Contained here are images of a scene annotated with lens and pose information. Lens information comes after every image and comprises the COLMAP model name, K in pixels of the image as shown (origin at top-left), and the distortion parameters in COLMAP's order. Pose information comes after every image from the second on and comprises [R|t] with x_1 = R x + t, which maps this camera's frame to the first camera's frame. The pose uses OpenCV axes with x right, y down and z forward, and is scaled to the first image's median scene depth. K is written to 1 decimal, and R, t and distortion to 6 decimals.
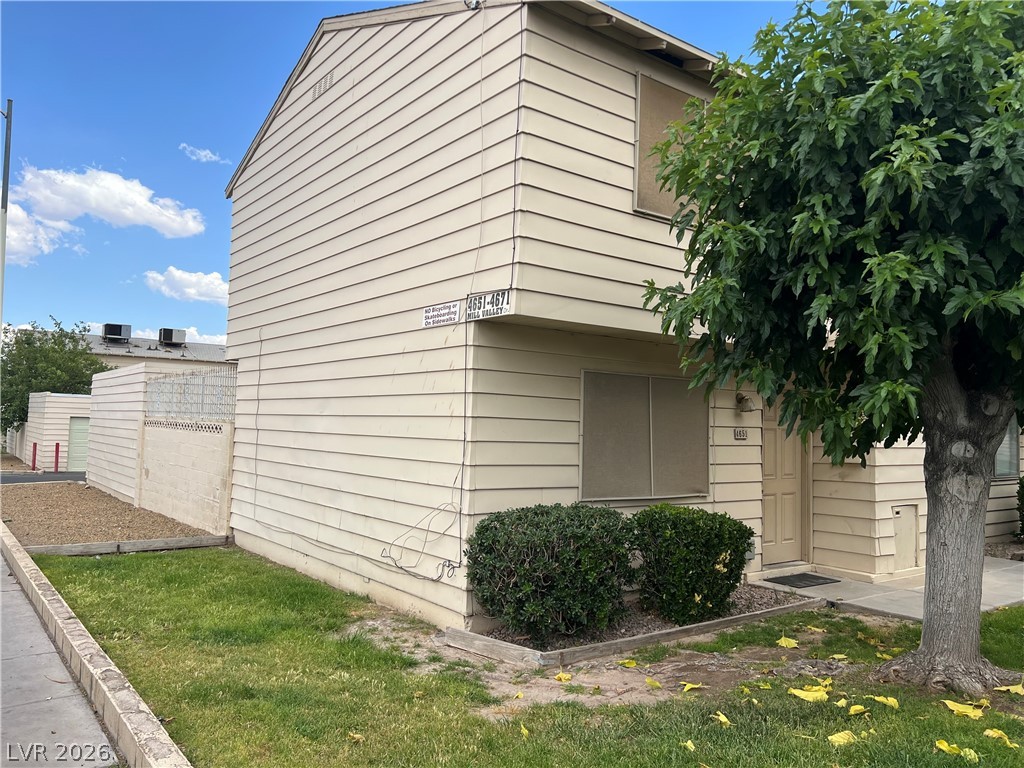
lens RADIAL K [[772.6, 0, 514.2], [0, 772.6, 387.1], [0, 0, 1]] dist [0.004211, -0.000631]
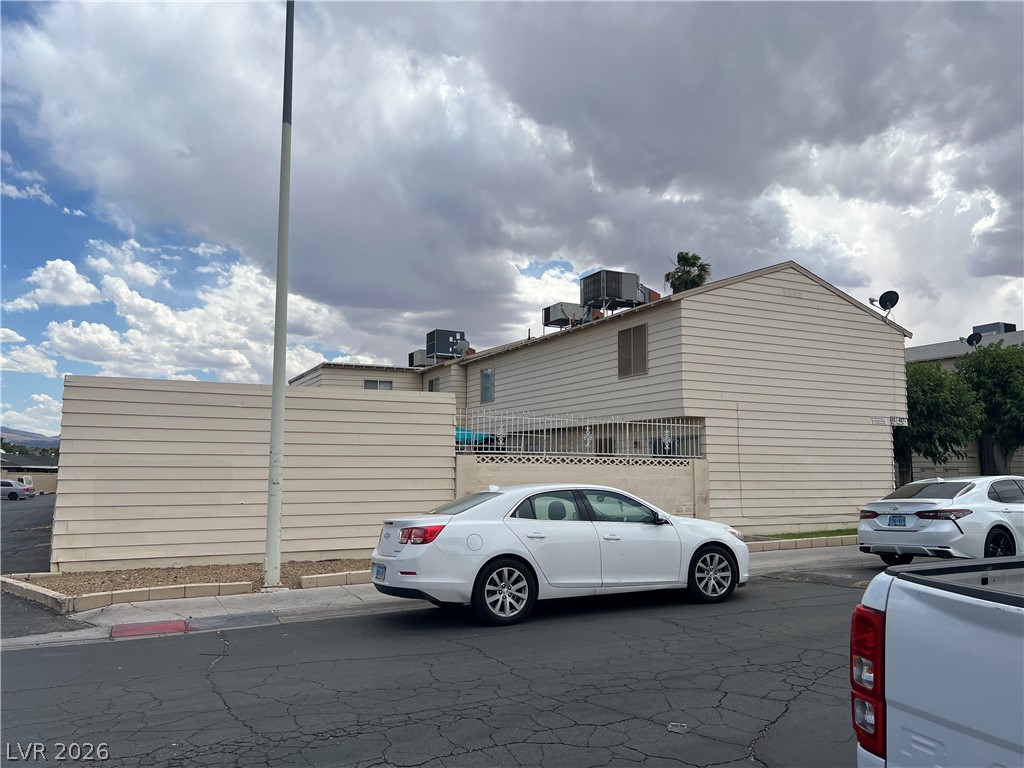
lens RADIAL K [[773.8, 0, 509.0], [0, 773.8, 381.8], [0, 0, 1]] dist [0.004886, 0.002430]
pose [[0.186396, 0.085195, 0.978774, -3.205769], [-0.045744, 0.995905, -0.077975, 0.050561], [-0.981409, -0.030239, 0.189530, 1.811999]]
